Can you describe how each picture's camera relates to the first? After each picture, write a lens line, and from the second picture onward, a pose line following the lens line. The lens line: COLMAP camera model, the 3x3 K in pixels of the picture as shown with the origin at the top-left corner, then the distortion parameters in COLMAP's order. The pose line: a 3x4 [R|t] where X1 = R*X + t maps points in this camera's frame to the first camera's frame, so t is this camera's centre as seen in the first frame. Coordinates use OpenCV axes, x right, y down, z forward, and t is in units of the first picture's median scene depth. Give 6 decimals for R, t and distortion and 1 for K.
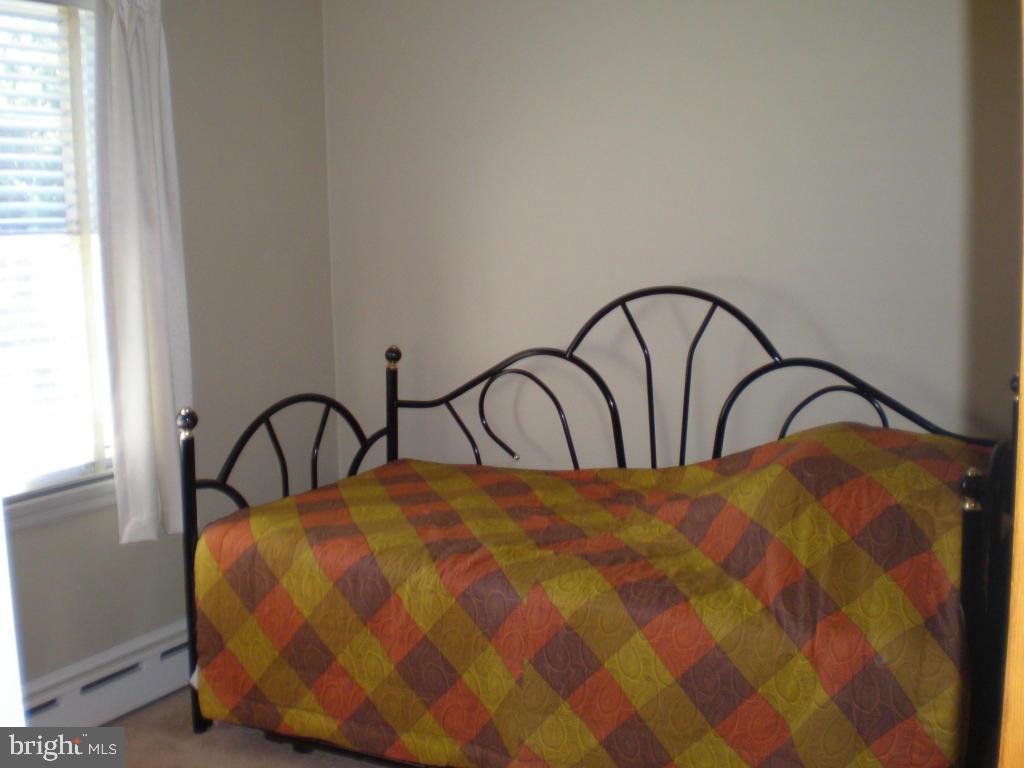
lens RADIAL K [[1190.3, 0, 519.2], [0, 1190.3, 380.1], [0, 0, 1]] dist [-0.057342, -0.222358]
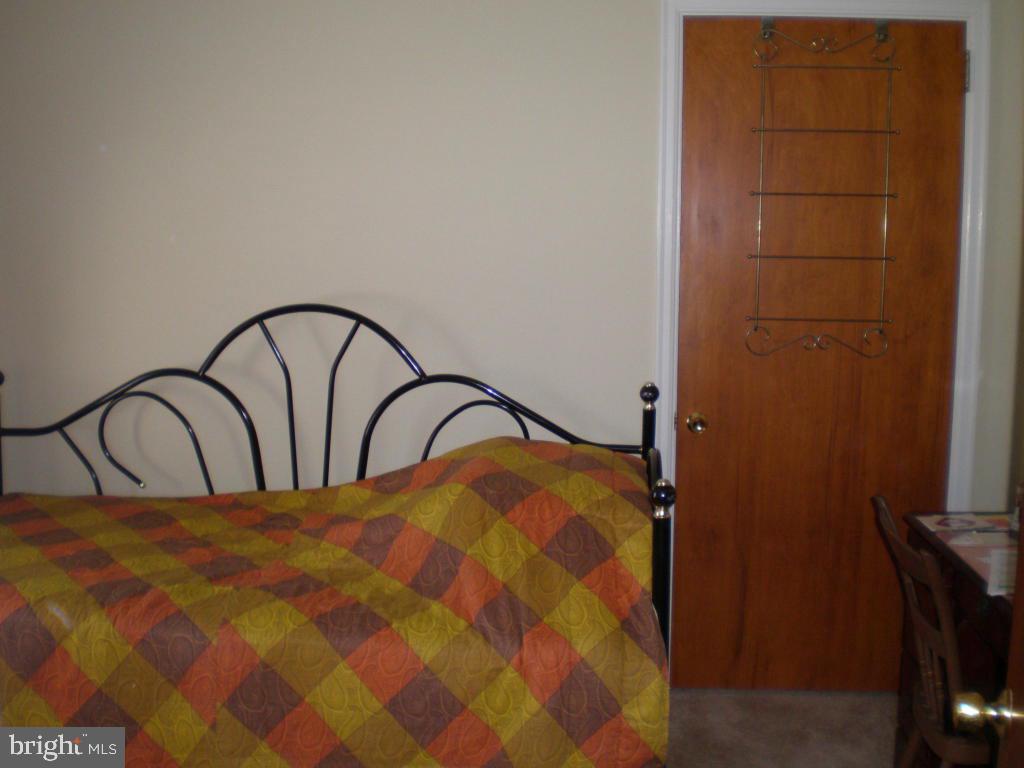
lens RADIAL K [[1190.3, 0, 519.2], [0, 1190.3, 380.1], [0, 0, 1]] dist [-0.057342, -0.222358]
pose [[0.912104, -0.026006, 0.409134, -0.154562], [0.025103, 0.999656, 0.007576, -0.024266], [-0.409190, 0.003360, 0.912443, 0.041108]]
